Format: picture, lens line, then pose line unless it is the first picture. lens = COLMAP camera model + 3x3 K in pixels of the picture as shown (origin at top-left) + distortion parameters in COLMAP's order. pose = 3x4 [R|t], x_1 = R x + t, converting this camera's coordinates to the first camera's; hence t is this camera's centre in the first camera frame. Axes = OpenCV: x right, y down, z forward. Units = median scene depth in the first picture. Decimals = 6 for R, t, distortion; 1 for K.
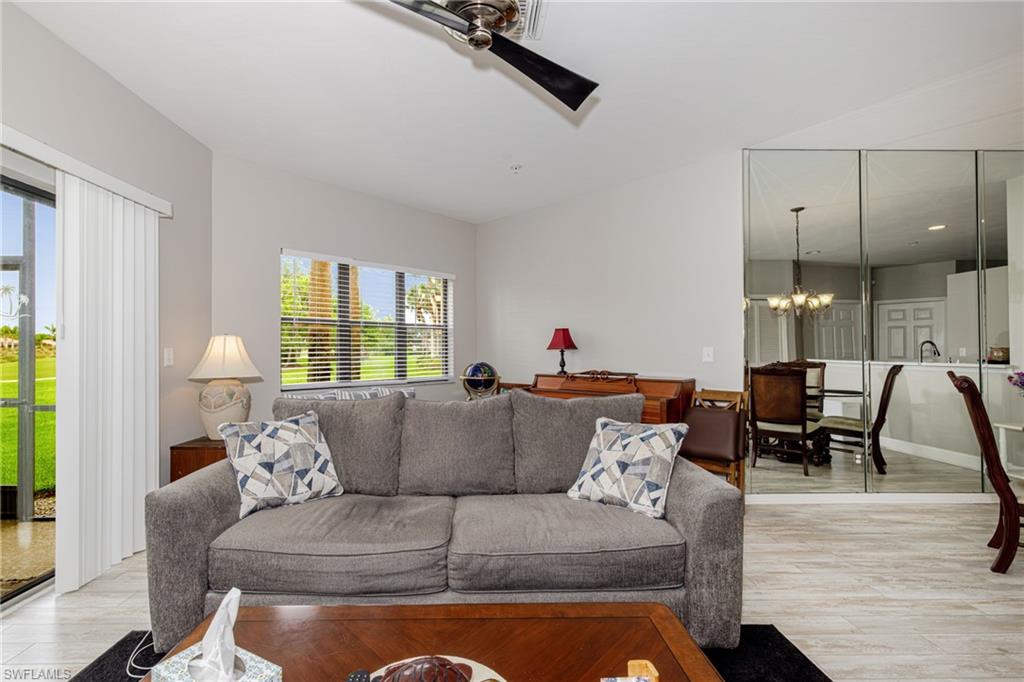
lens RADIAL K [[443.2, 0, 483.9], [0, 443.2, 348.9], [0, 0, 1]] dist [-0.002636, -0.000259]
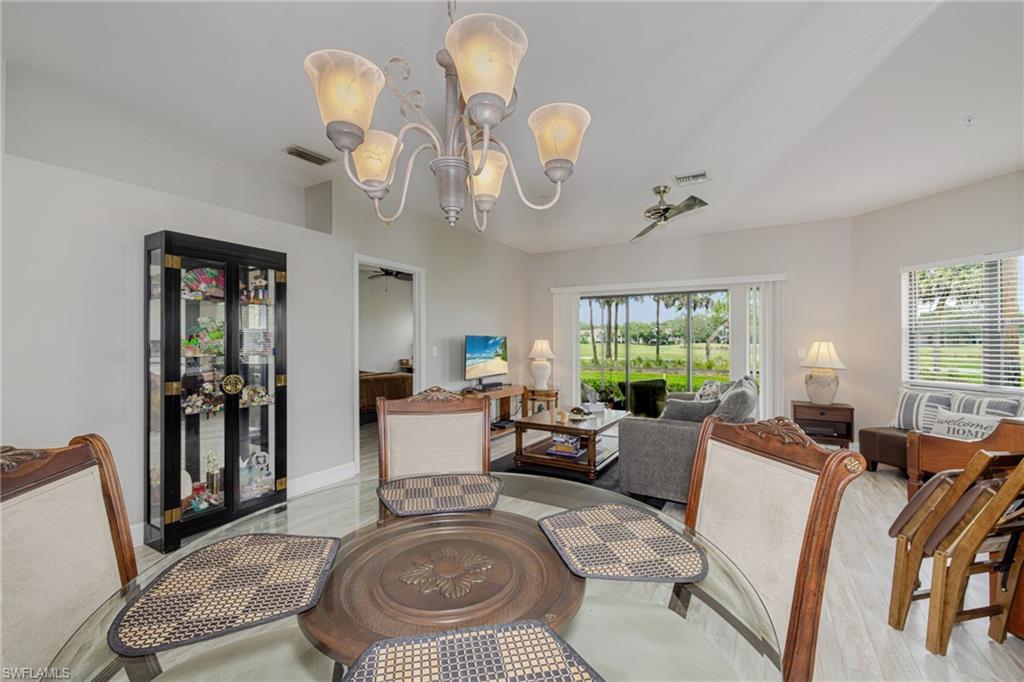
lens RADIAL K [[427.3, 0, 512.0], [0, 427.3, 341.0], [0, 0, 1]] dist [0.000821, 0.000090]
pose [[-0.515998, -0.002566, -0.856586, 2.020454], [0.001906, 0.999990, -0.004144, -0.040148], [0.856587, -0.003771, -0.515988, 1.244431]]
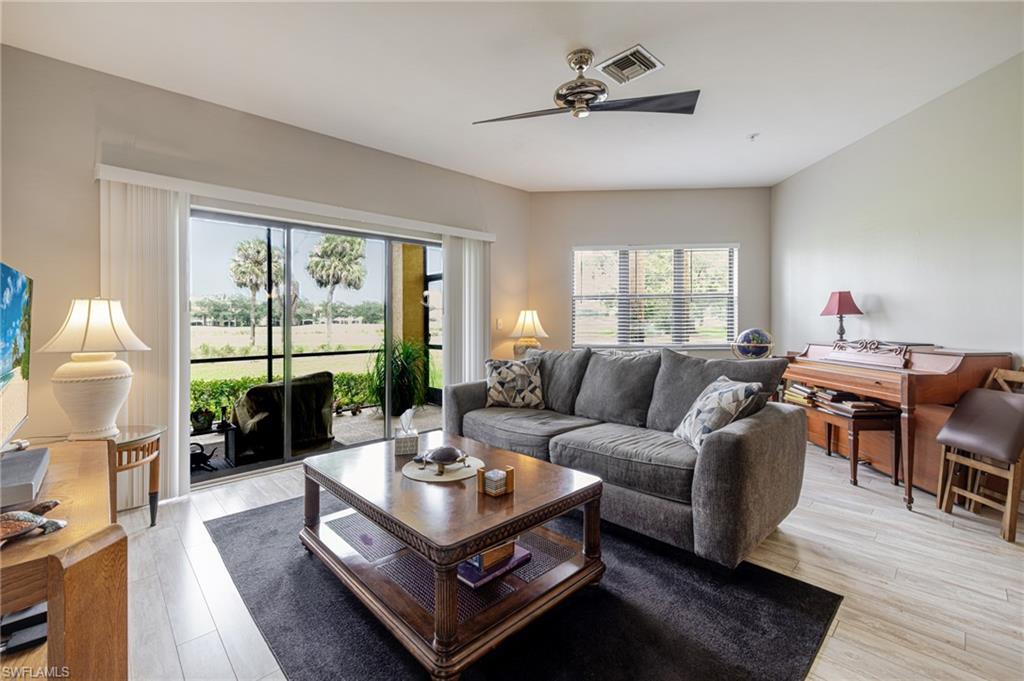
lens RADIAL K [[436.3, 0, 505.3], [0, 436.3, 321.3], [0, 0, 1]] dist [-0.000545, 0.000011]
pose [[0.674909, -0.006280, -0.737874, 0.776717], [0.013408, 0.999903, 0.003754, 0.003746], [0.737779, -0.012427, 0.674928, -0.171714]]
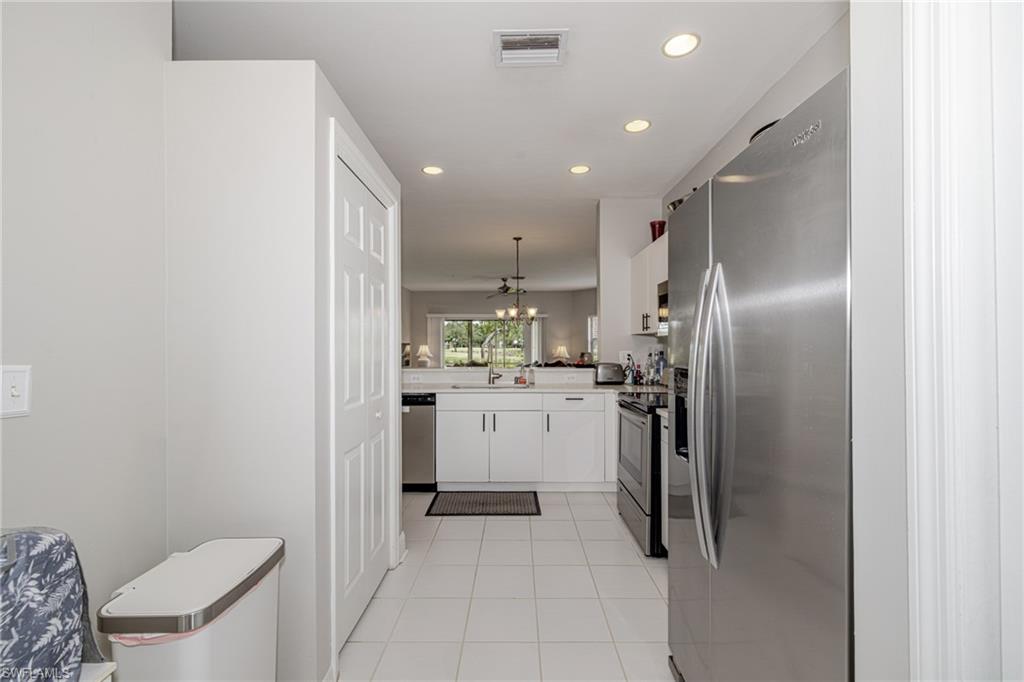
lens RADIAL K [[427.3, 0, 512.0], [0, 427.3, 341.0], [0, 0, 1]] dist [0.000821, 0.000090]
pose [[-0.015723, -0.012828, -0.999794, 4.406539], [0.006042, 0.999898, -0.012924, -0.040451], [0.999858, -0.006244, -0.015644, 0.964344]]
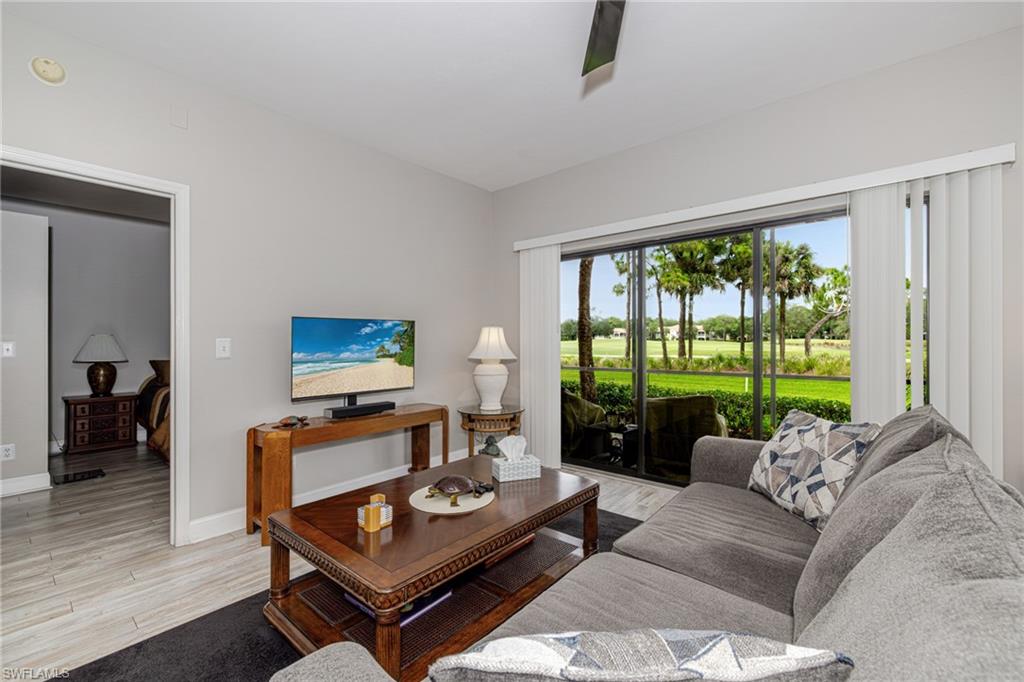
lens RADIAL K [[431.2, 0, 512.0], [0, 431.2, 341.0], [0, 0, 1]] dist [0.001048, 0.000151]
pose [[-0.655536, 0.006371, -0.755137, 0.575114], [0.012262, 0.999922, -0.002209, 0.002521], [0.755064, -0.010708, -0.655563, 1.110737]]
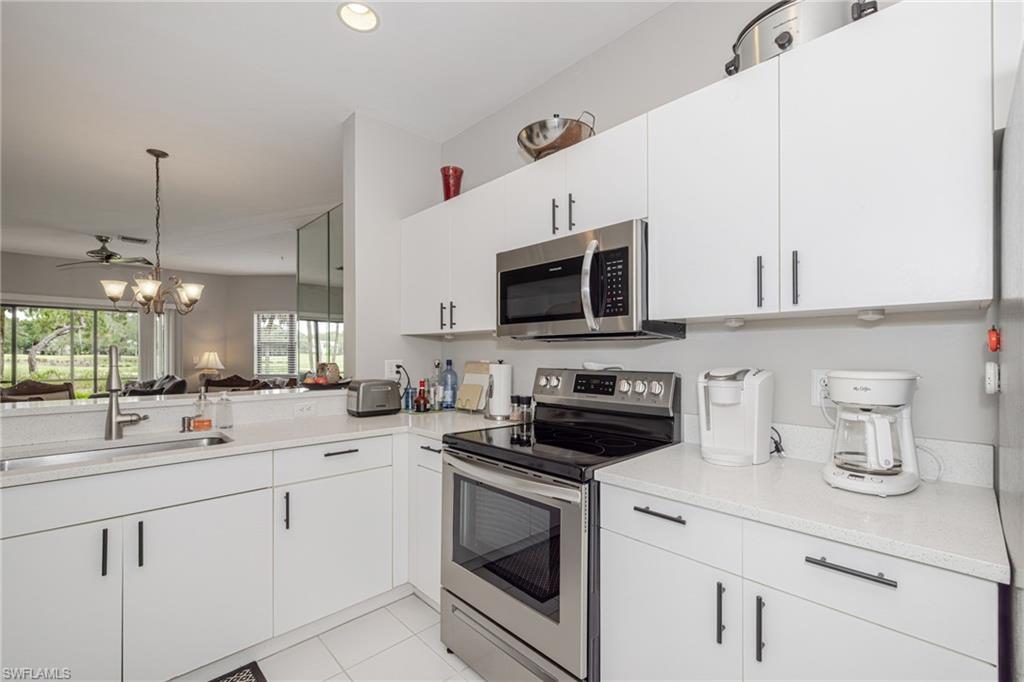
lens RADIAL K [[433.1, 0, 514.9], [0, 433.1, 351.6], [0, 0, 1]] dist [0.000905, 0.000178]
pose [[0.687700, -0.002208, -0.725992, 3.638921], [0.002300, 0.999997, -0.000863, -0.039455], [0.725992, -0.001076, 0.687703, 0.829451]]
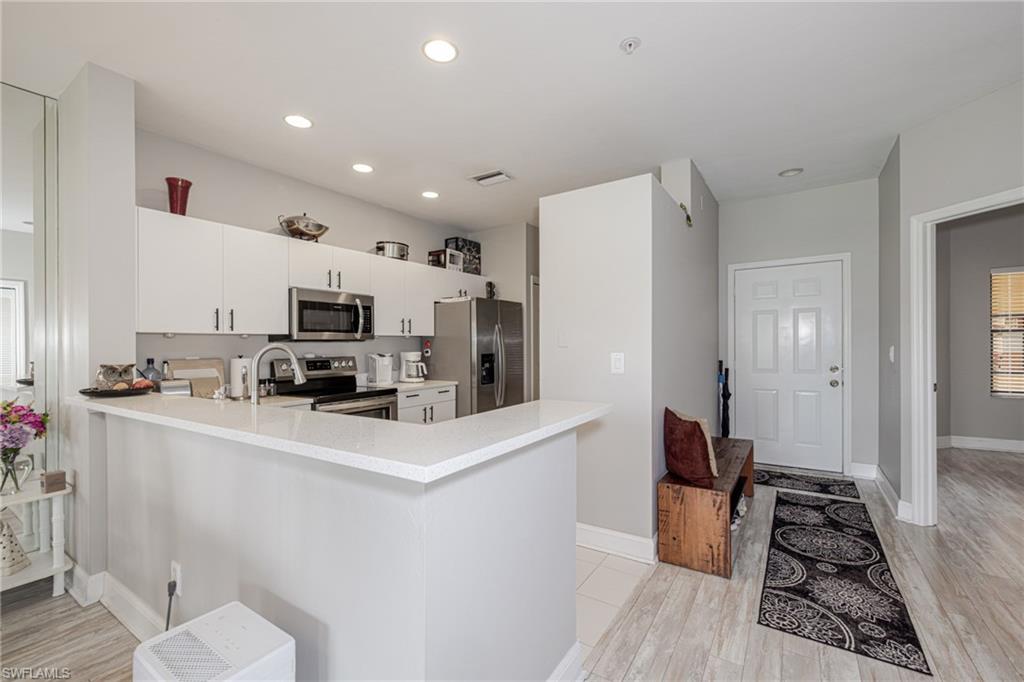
lens RADIAL K [[433.1, 0, 514.9], [0, 433.1, 351.6], [0, 0, 1]] dist [0.000905, 0.000178]
pose [[0.554634, -0.020721, 0.831837, 2.010234], [0.008707, 0.999780, 0.019099, -0.052625], [-0.832049, -0.003350, 0.554692, -0.083002]]
